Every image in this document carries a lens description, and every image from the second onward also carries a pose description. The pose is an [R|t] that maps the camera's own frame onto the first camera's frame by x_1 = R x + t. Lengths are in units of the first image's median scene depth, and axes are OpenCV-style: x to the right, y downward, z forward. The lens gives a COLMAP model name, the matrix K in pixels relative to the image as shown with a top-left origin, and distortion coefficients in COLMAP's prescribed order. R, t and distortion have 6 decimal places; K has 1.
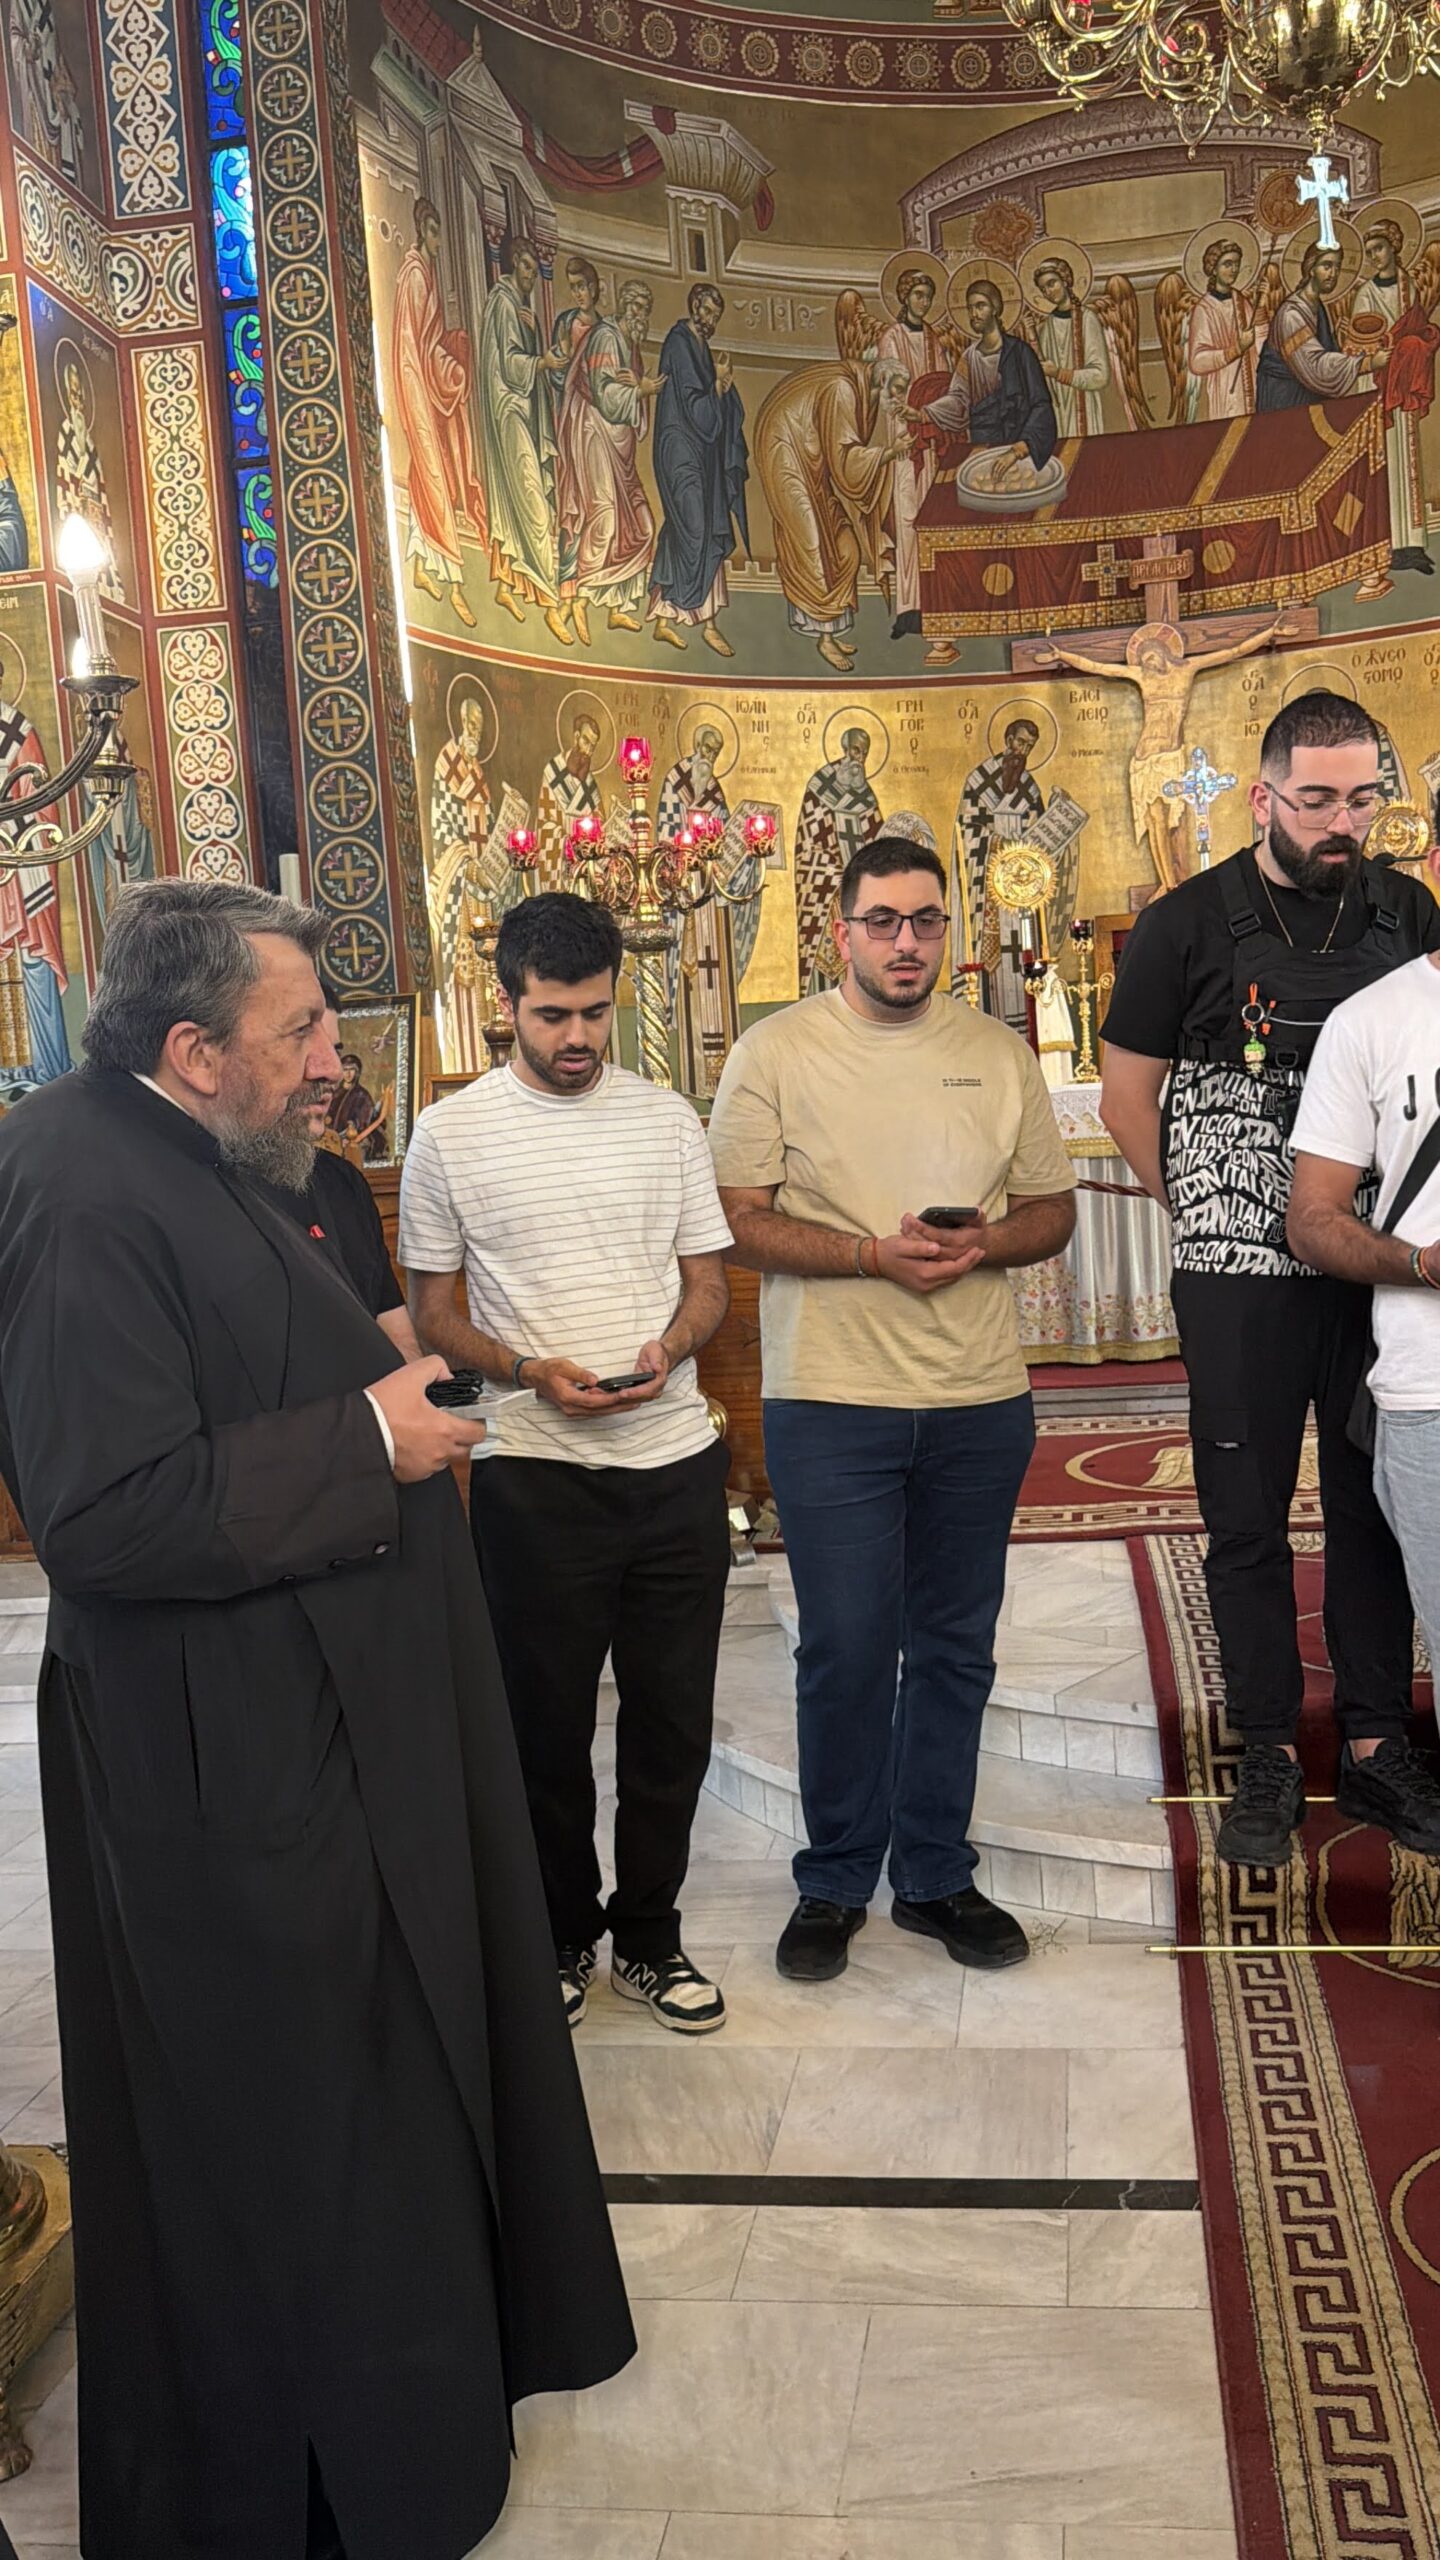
lens RADIAL K [[2218.9, 0, 714.8], [0, 2218.9, 1300.6], [0, 0, 1]] dist [0.192054, -0.429339]
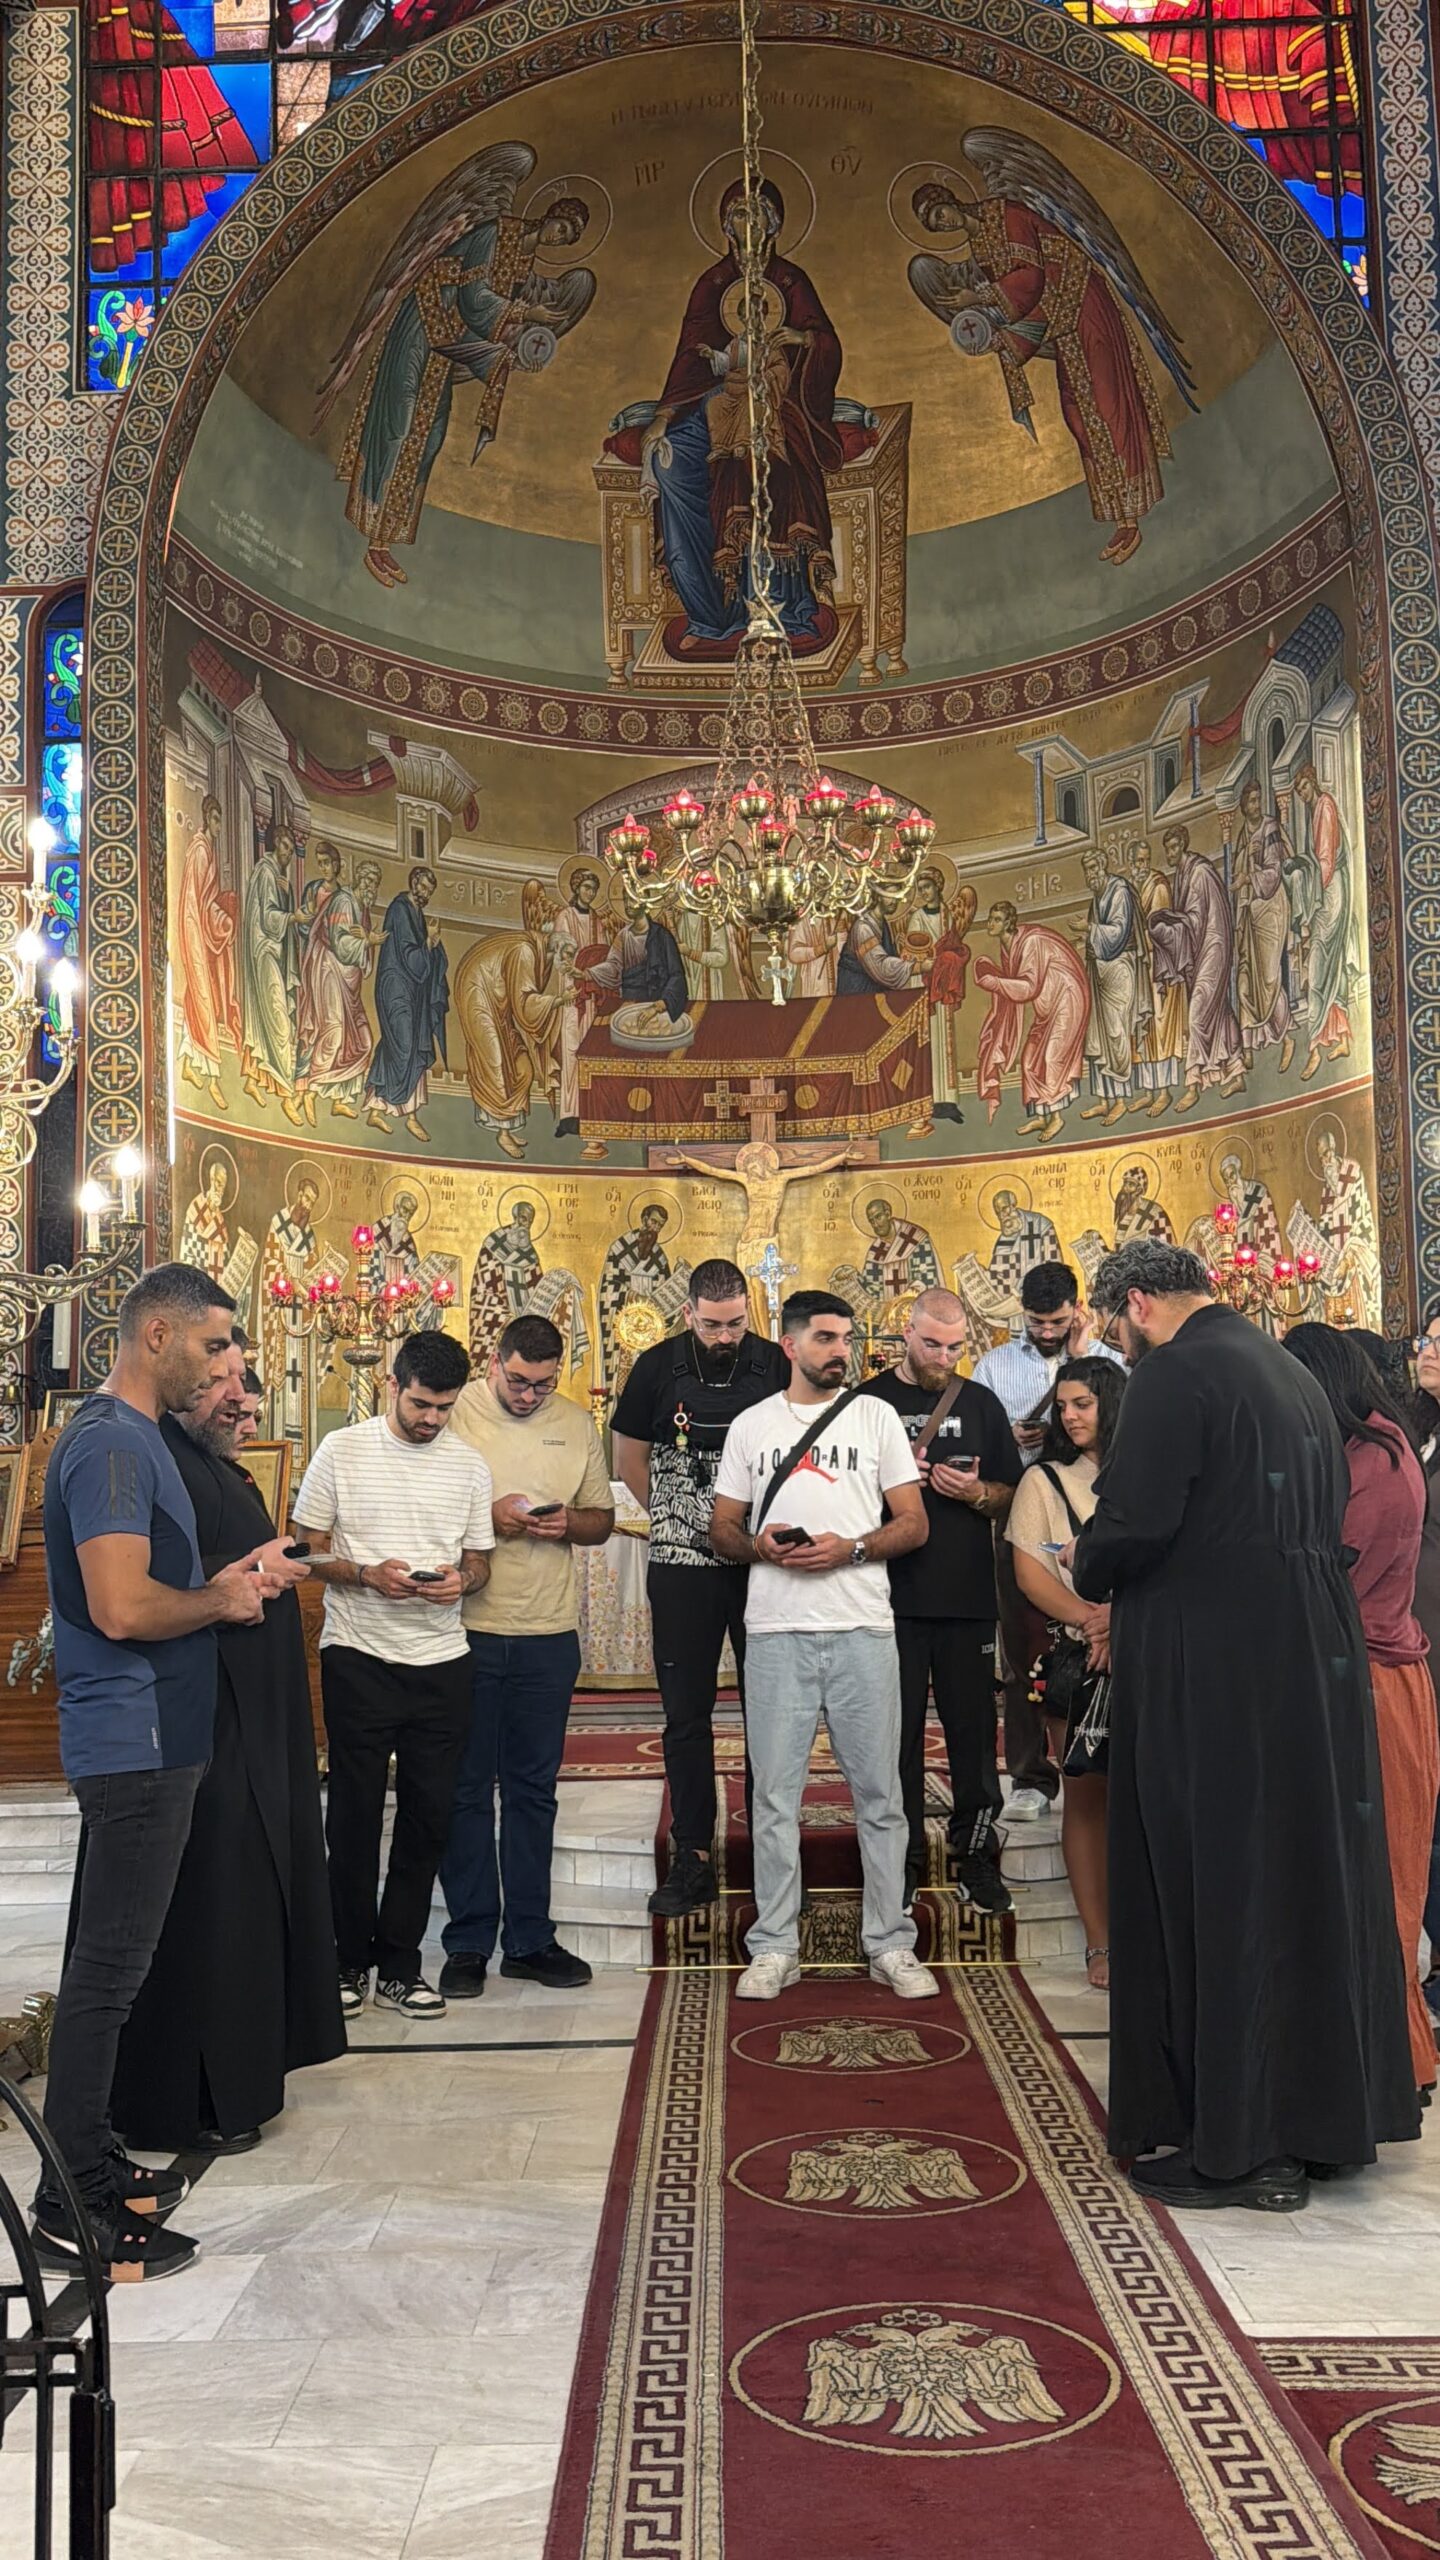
lens RADIAL K [[2217.7, 0, 698.9], [0, 2217.7, 1301.4], [0, 0, 1]] dist [0.206021, -0.411732]
pose [[0.988762, 0.062637, 0.135747, -0.006189], [-0.035896, 0.980903, -0.191156, 0.035708], [-0.145128, 0.184135, 0.972128, -0.222521]]
